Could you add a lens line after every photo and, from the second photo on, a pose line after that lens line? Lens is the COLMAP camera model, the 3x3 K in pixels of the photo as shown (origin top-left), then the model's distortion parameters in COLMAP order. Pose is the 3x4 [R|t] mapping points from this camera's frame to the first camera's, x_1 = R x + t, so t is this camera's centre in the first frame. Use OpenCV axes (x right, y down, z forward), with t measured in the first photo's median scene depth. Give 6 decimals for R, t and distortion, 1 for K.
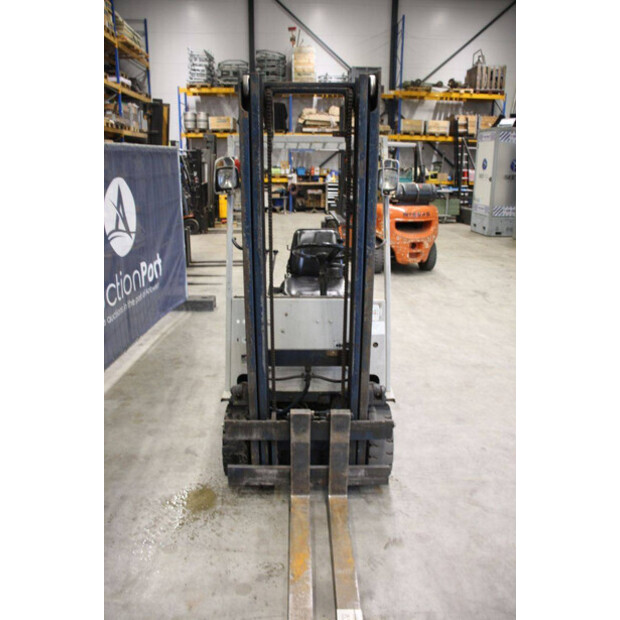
lens RADIAL K [[518.6, 0, 310.0], [0, 518.6, 310.0], [0, 0, 1]] dist [-0.163025, 0.166709]
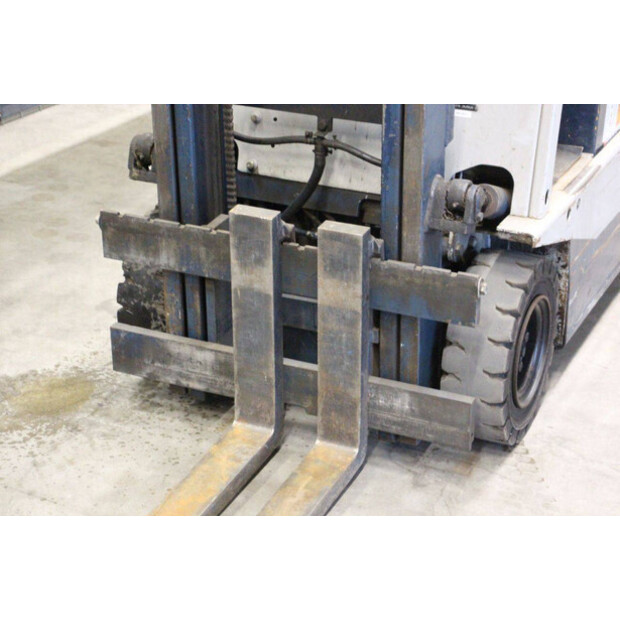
lens RADIAL K [[1456.6, 0, 310.0], [0, 1456.6, 310.0], [0, 0, 1]] dist [0.483394, -0.018957]
pose [[0.905563, 0.174126, -0.386828, 0.447005], [-0.119686, 0.979701, 0.160815, 0.074533], [0.406978, -0.099331, 0.908021, -0.044571]]
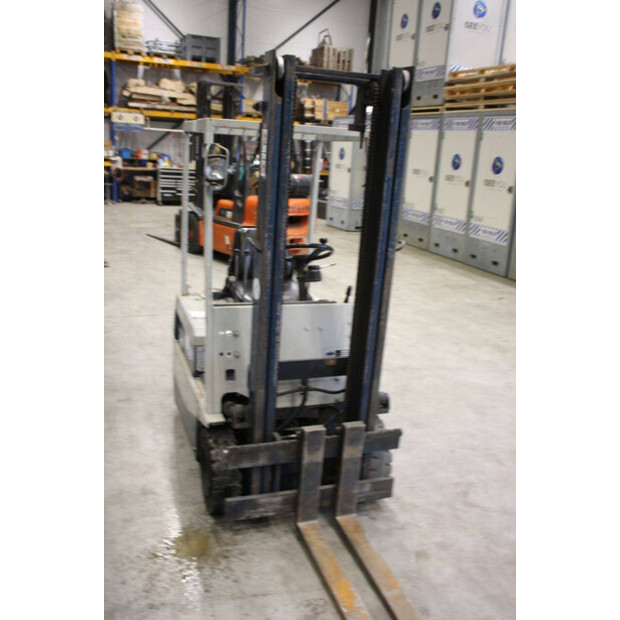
lens RADIAL K [[586.4, 0, 310.0], [0, 586.4, 310.0], [0, 0, 1]] dist [-0.100553, 0.118621]
pose [[0.947654, -0.034691, 0.317410, -0.318613], [0.036732, 0.999325, -0.000447, -0.011188], [-0.317180, 0.012082, 0.948288, 0.014922]]
